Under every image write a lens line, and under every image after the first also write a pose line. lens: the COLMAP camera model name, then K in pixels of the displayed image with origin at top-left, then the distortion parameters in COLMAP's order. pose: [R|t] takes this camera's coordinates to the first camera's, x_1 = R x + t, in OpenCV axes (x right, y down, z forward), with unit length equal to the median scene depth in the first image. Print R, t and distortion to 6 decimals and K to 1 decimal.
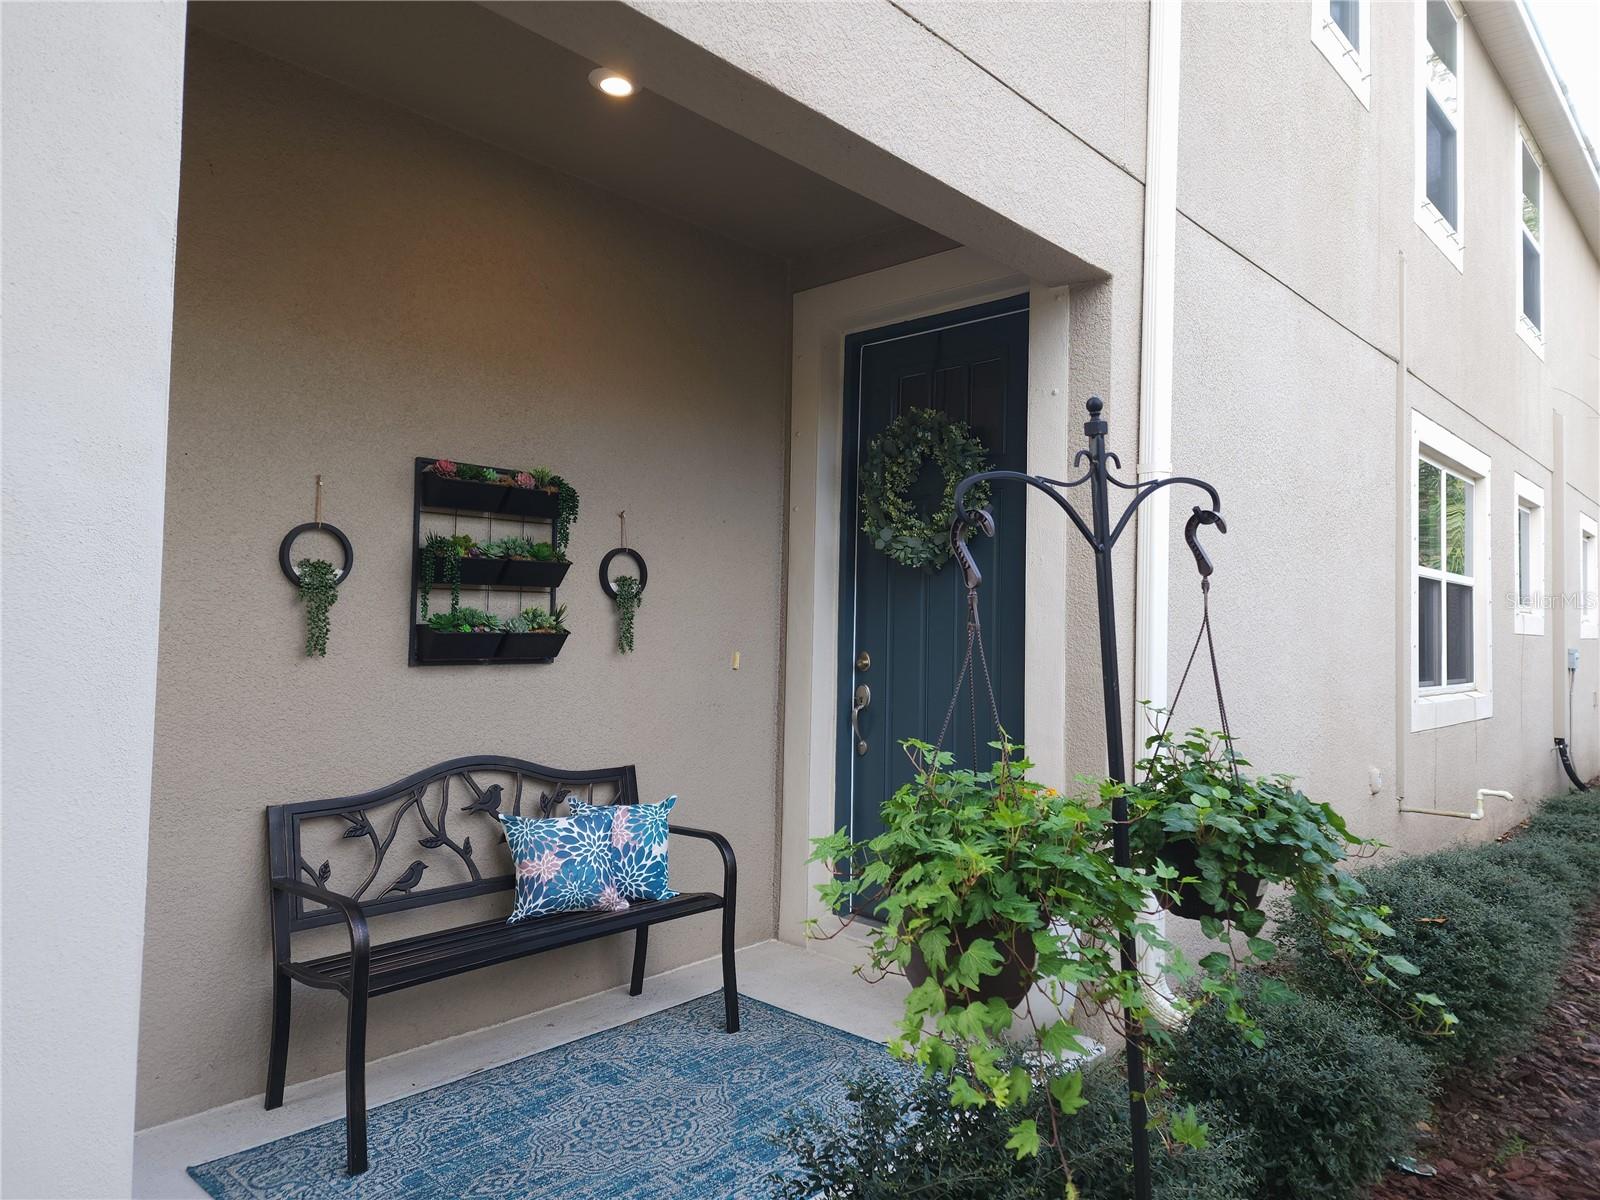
lens RADIAL K [[1080.9, 0, 800.0], [0, 1080.9, 600.0], [0, 0, 1]] dist [0.079250, -0.070060]
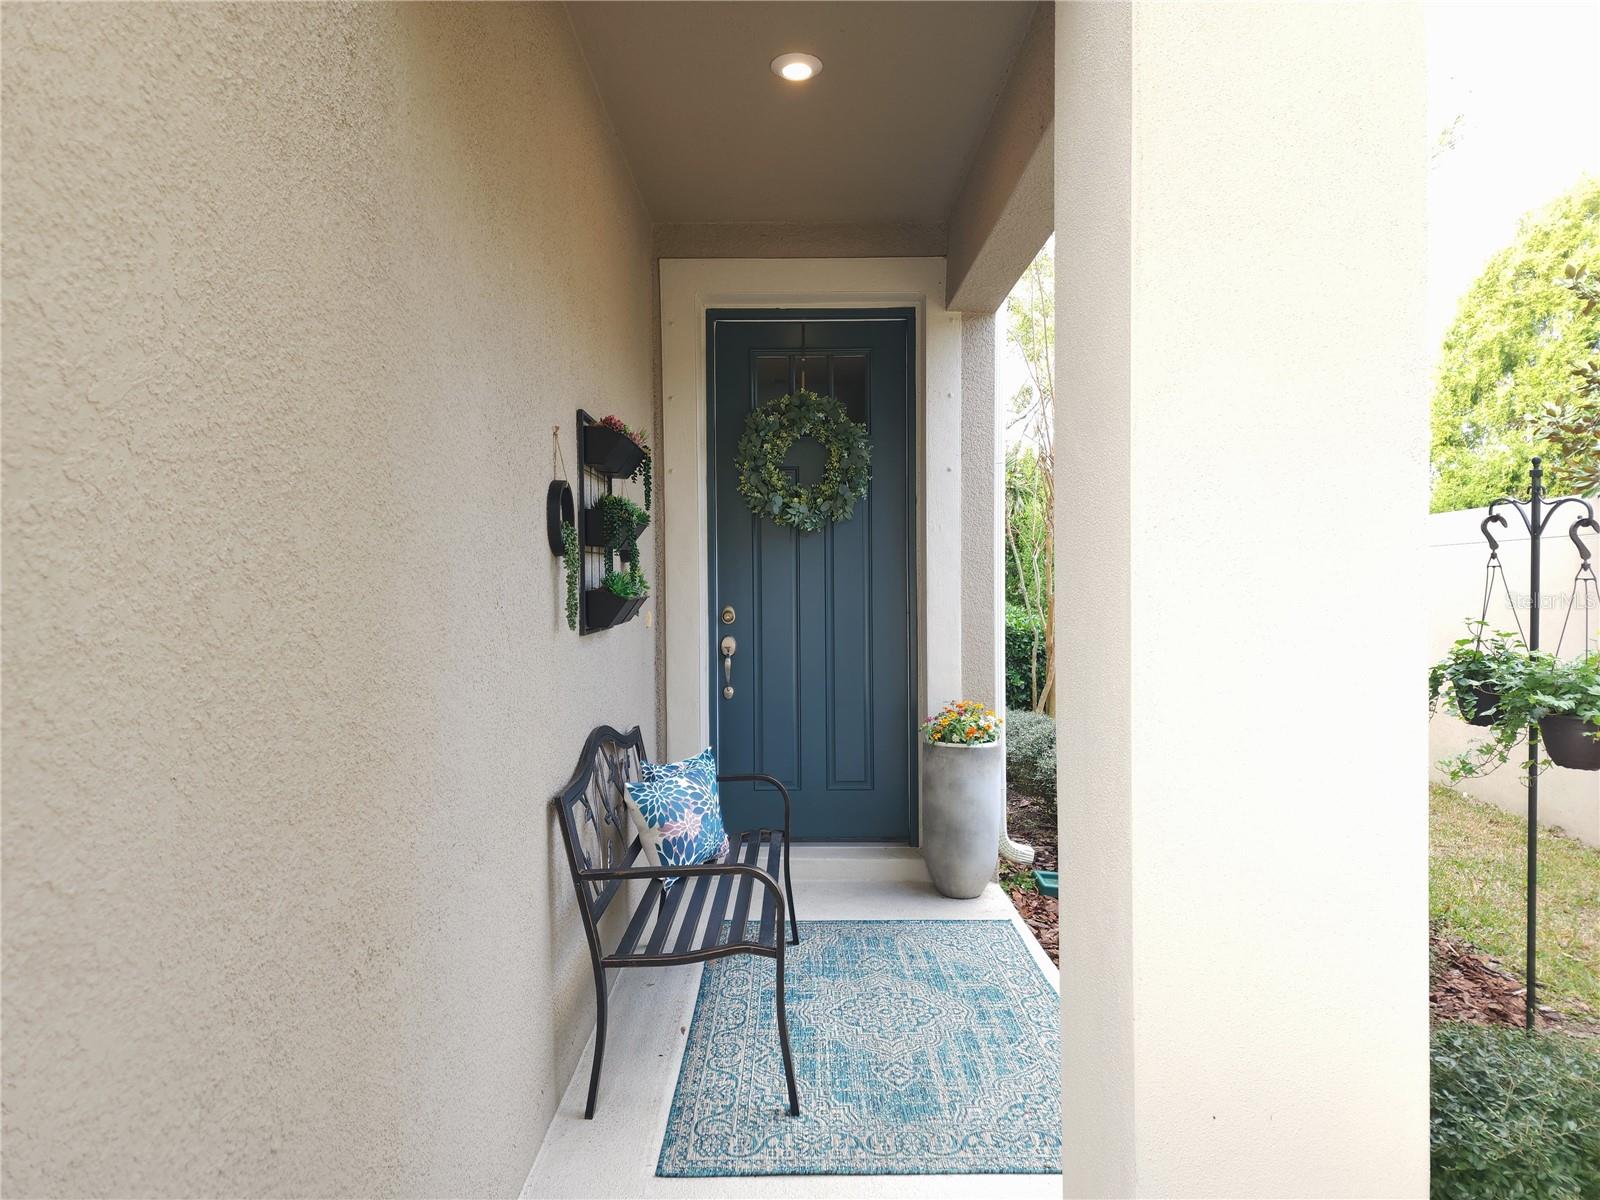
lens RADIAL K [[1090.4, 0, 802.5], [0, 1090.4, 607.8], [0, 0, 1]] dist [0.088440, 0.000530]
pose [[0.728601, -0.039584, 0.683794, -0.852090], [0.001642, 0.998427, 0.056048, -0.015405], [-0.684936, -0.039714, 0.727520, 0.189746]]
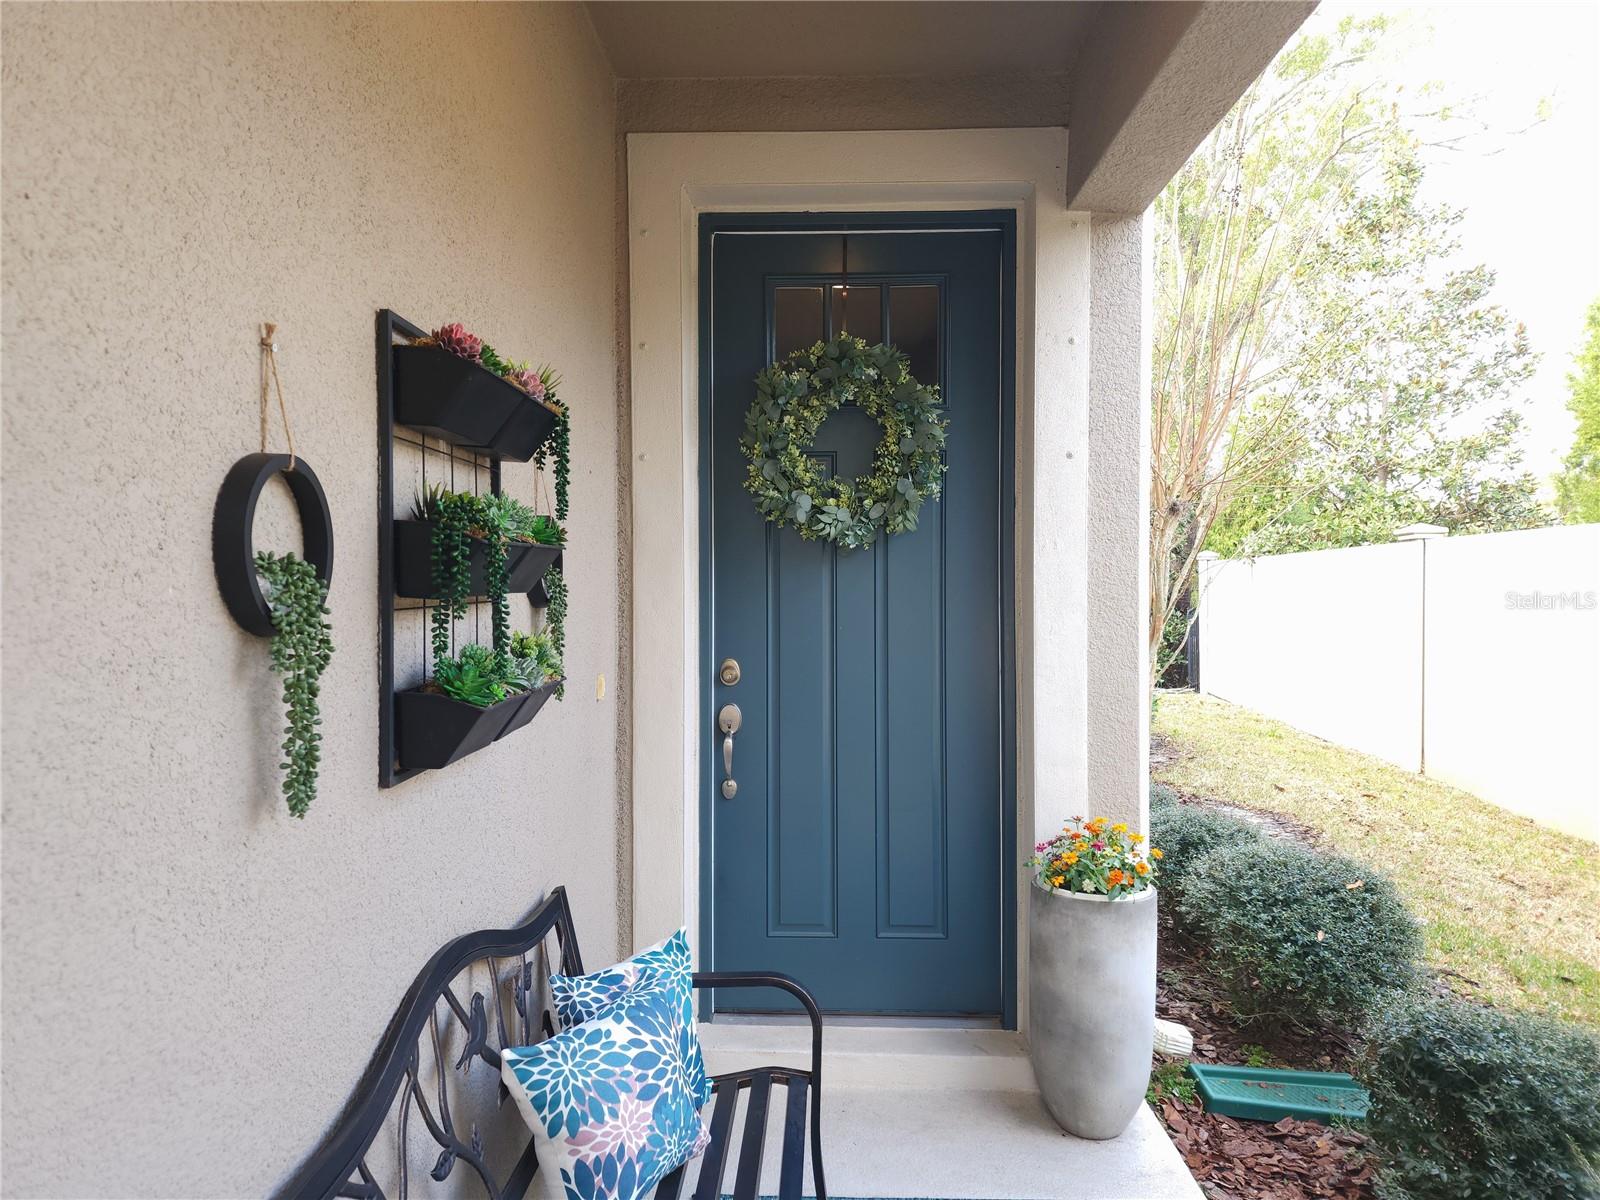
lens RADIAL K [[1080.9, 0, 800.0], [0, 1080.9, 600.0], [0, 0, 1]] dist [0.079250, -0.070060]
pose [[0.748049, -0.030638, 0.662935, -0.518385], [-0.003278, 0.998751, 0.049856, -0.037659], [-0.663635, -0.039468, 0.747015, 0.557959]]
